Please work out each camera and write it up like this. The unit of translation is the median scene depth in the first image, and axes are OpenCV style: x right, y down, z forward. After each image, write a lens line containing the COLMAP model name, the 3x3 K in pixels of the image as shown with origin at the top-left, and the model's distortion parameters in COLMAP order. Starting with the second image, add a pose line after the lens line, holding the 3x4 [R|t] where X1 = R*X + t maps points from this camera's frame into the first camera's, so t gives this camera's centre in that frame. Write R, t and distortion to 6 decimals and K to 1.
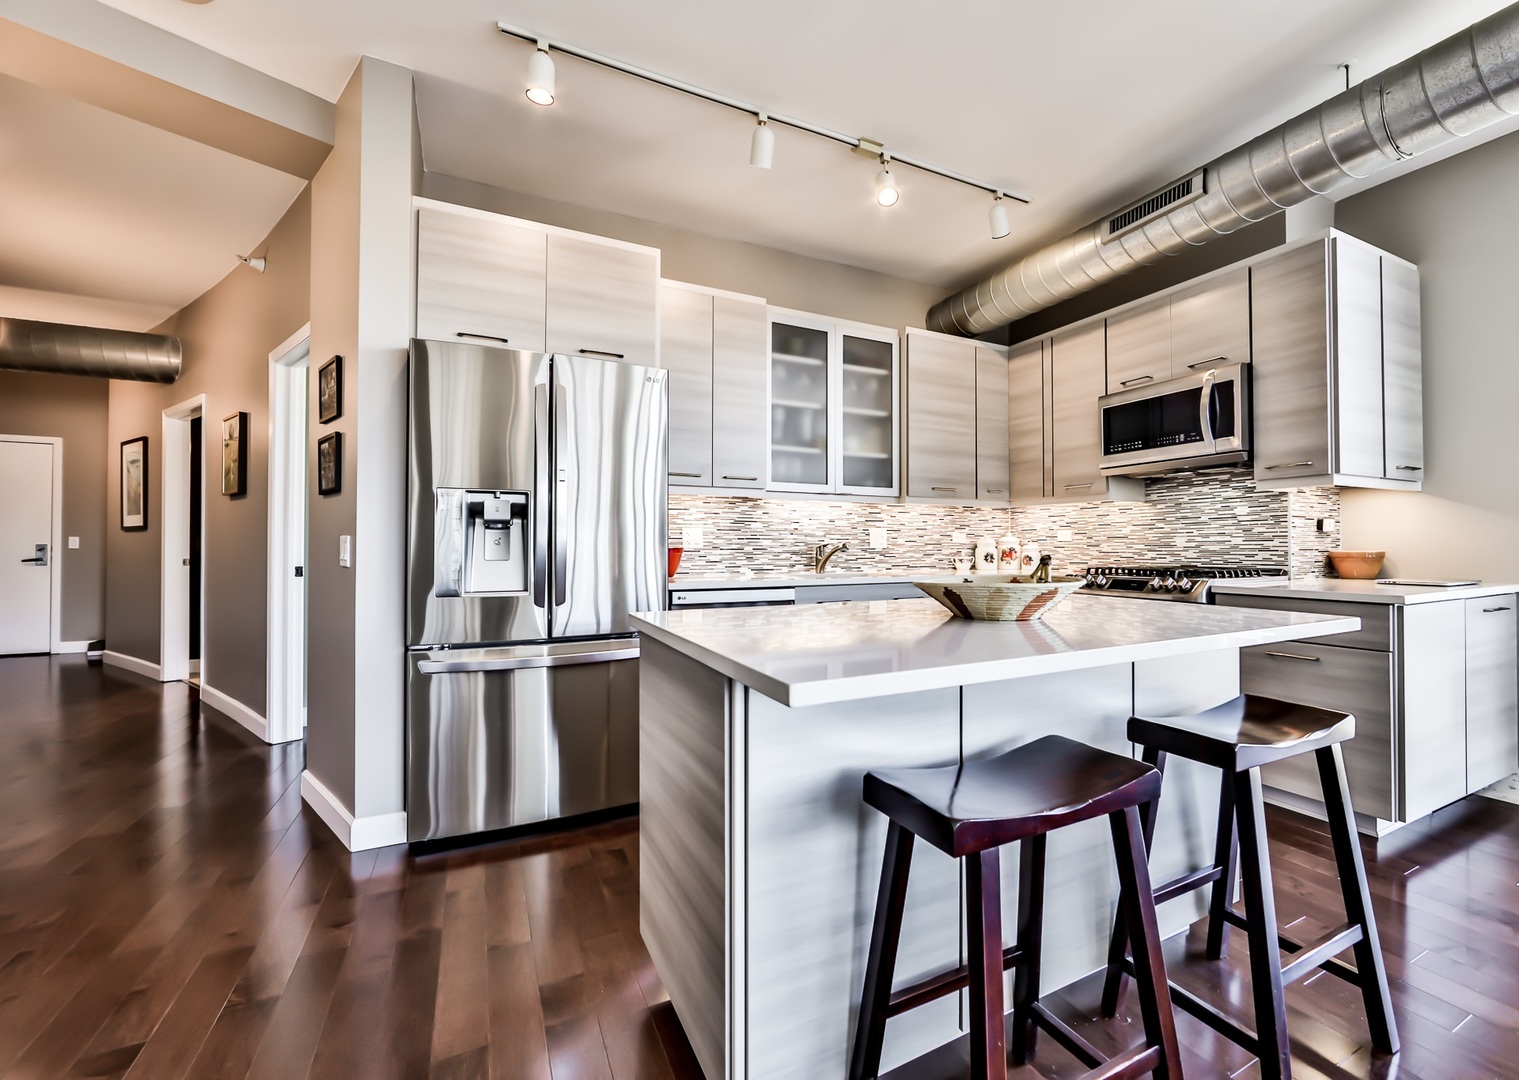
lens RADIAL K [[645.8, 0, 814.5], [0, 645.8, 538.9], [0, 0, 1]] dist [-0.010641, 0.000656]
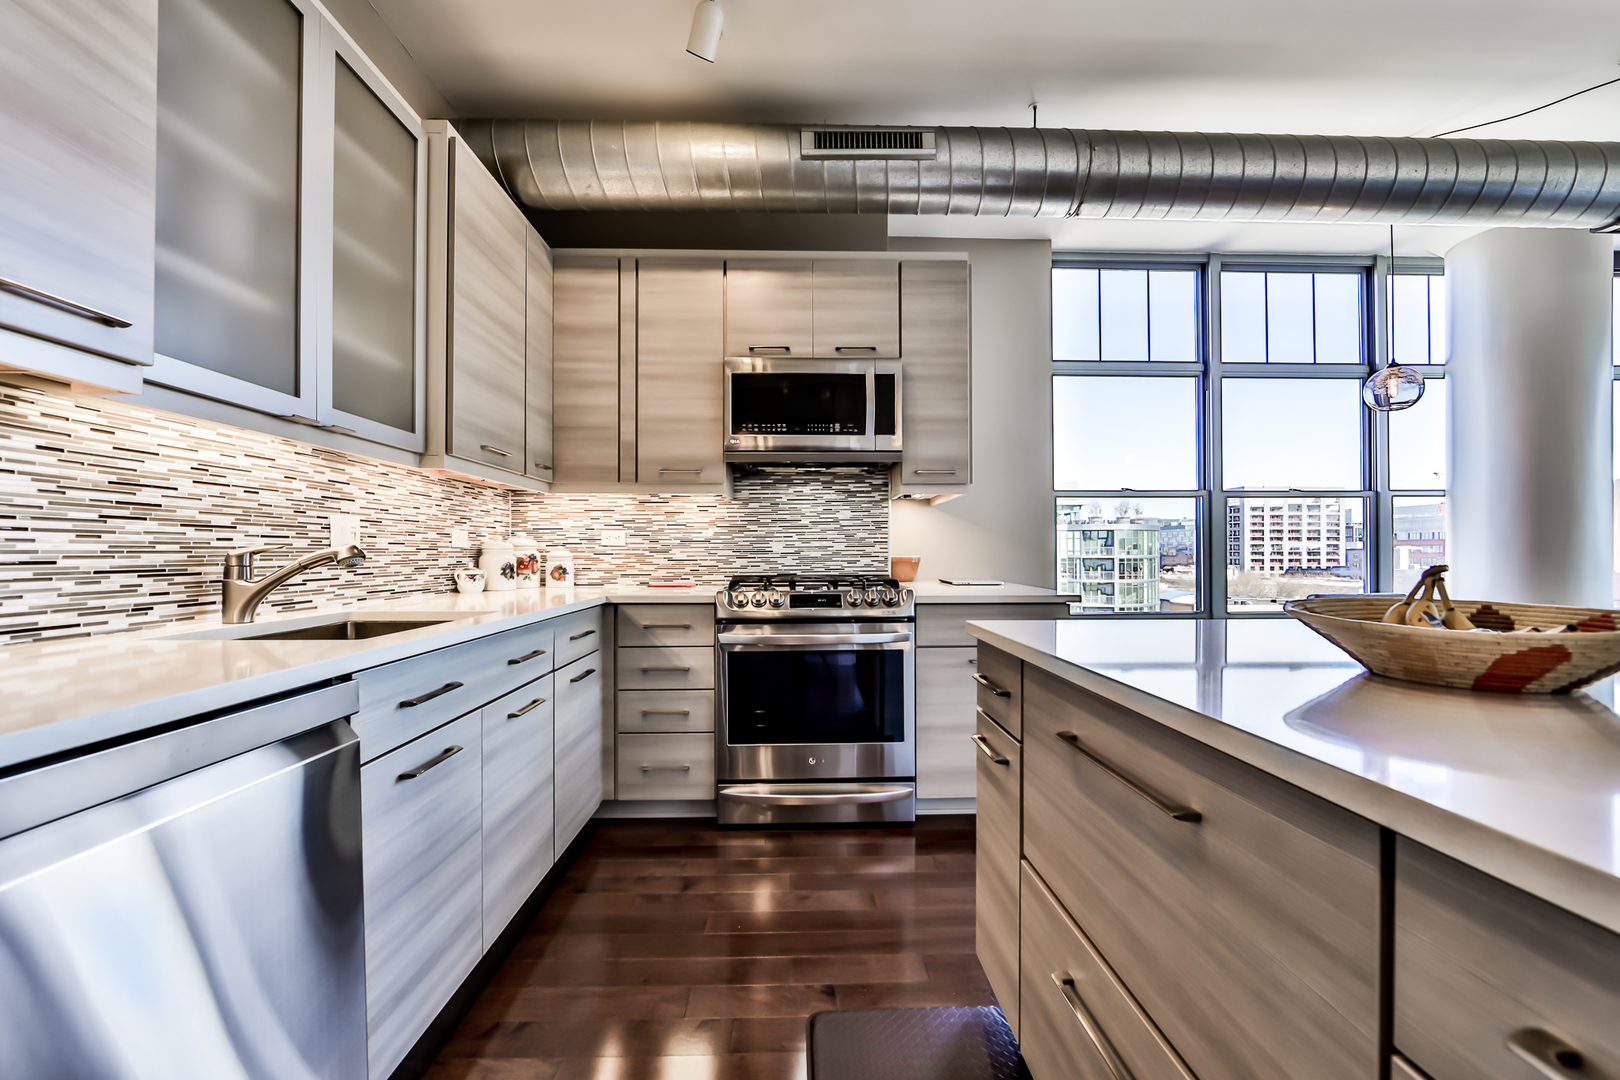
lens RADIAL K [[644.8, 0, 811.7], [0, 644.8, 548.3], [0, 0, 1]] dist [-0.009461, 0.001827]
pose [[0.443217, 0.004603, 0.896403, -0.195793], [-0.008407, 0.999964, -0.000978, 0.006337], [-0.896375, -0.007103, 0.443239, 0.552141]]
